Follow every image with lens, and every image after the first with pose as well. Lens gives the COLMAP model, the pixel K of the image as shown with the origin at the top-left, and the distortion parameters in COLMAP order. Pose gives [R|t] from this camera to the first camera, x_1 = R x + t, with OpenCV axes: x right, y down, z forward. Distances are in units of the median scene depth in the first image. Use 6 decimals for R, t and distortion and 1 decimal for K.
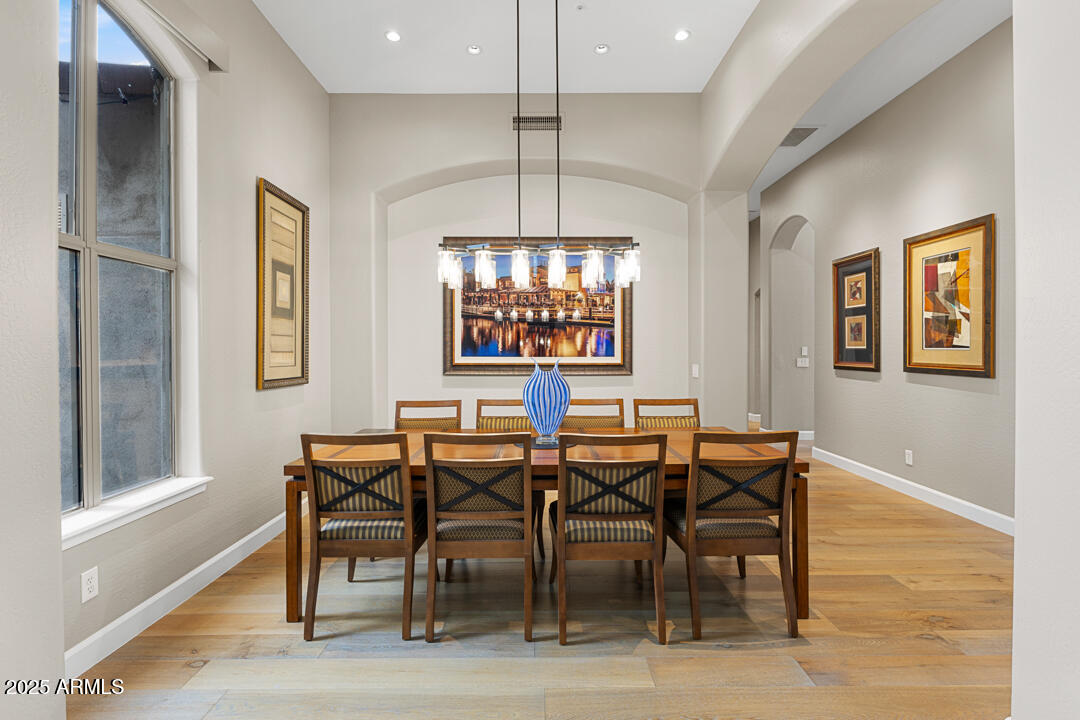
lens RADIAL K [[505.7, 0, 541.4], [0, 505.7, 348.5], [0, 0, 1]] dist [-0.000632, -0.000035]
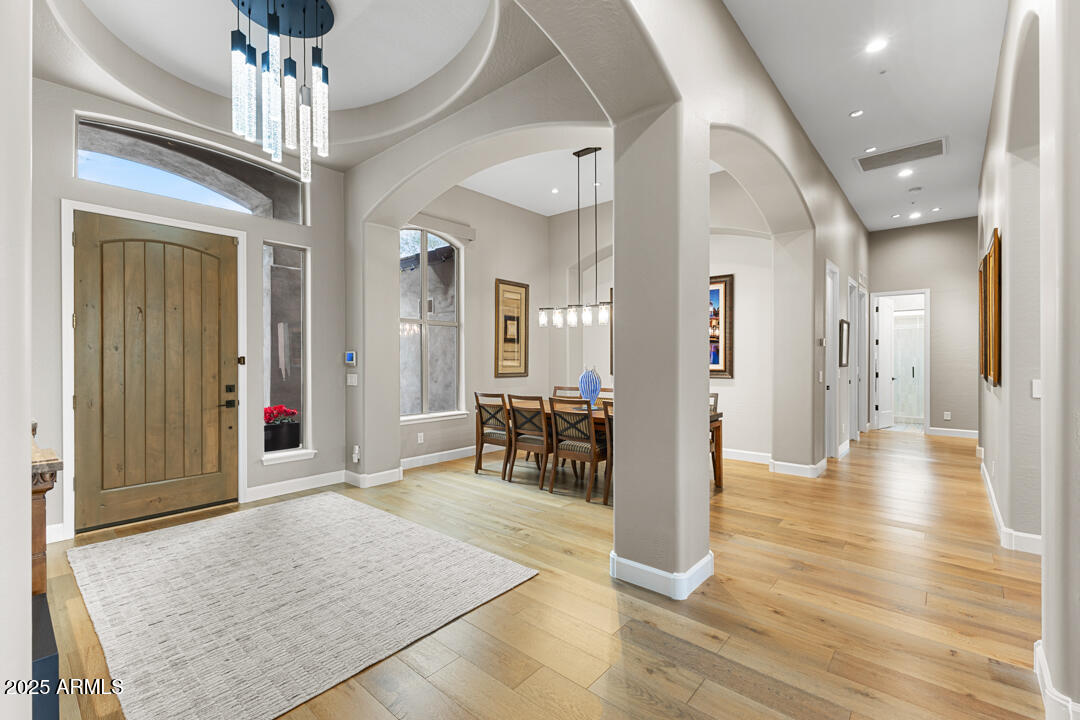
lens RADIAL K [[465.9, 0, 540.0], [0, 465.9, 360.0], [0, 0, 1]] dist [0.000564, 0.000005]
pose [[0.752936, 0.003582, -0.658084, 1.089916], [-0.000833, 0.999990, 0.004489, -0.001430], [0.658093, -0.002832, 0.752931, -0.450983]]
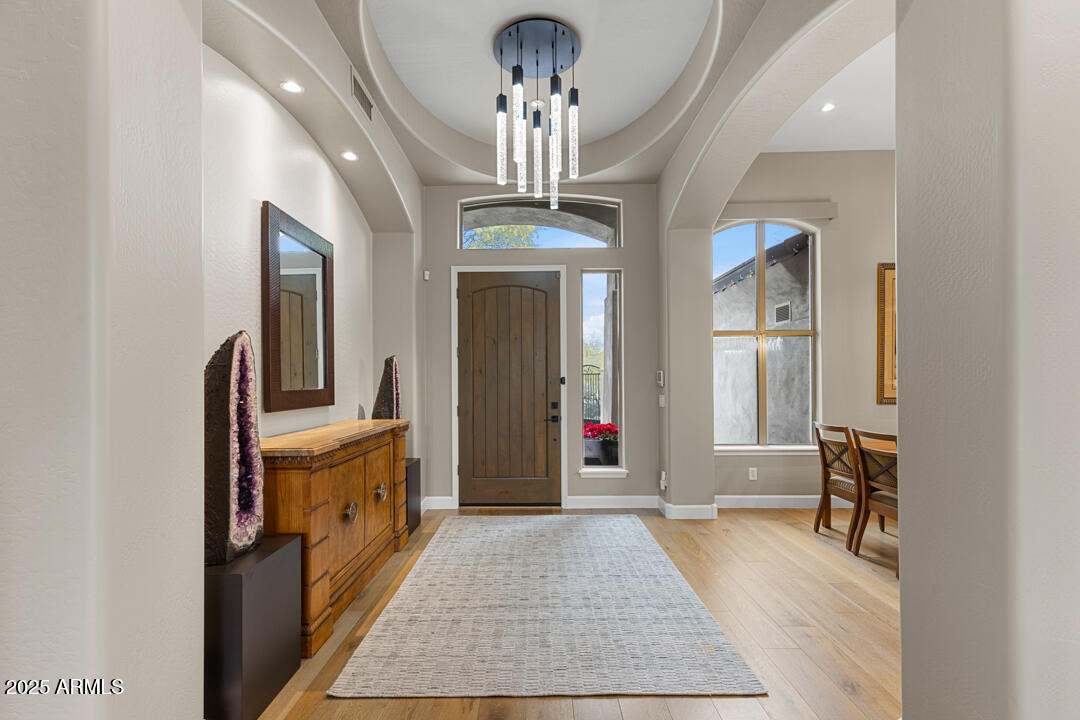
lens RADIAL K [[493.8, 0, 531.3], [0, 493.8, 378.1], [0, 0, 1]] dist [0.000069, -0.000053]
pose [[-0.021102, 0.000171, -0.999777, 1.160631], [0.006477, 0.999979, 0.000035, -0.002317], [0.999756, -0.006475, -0.021103, -0.012458]]
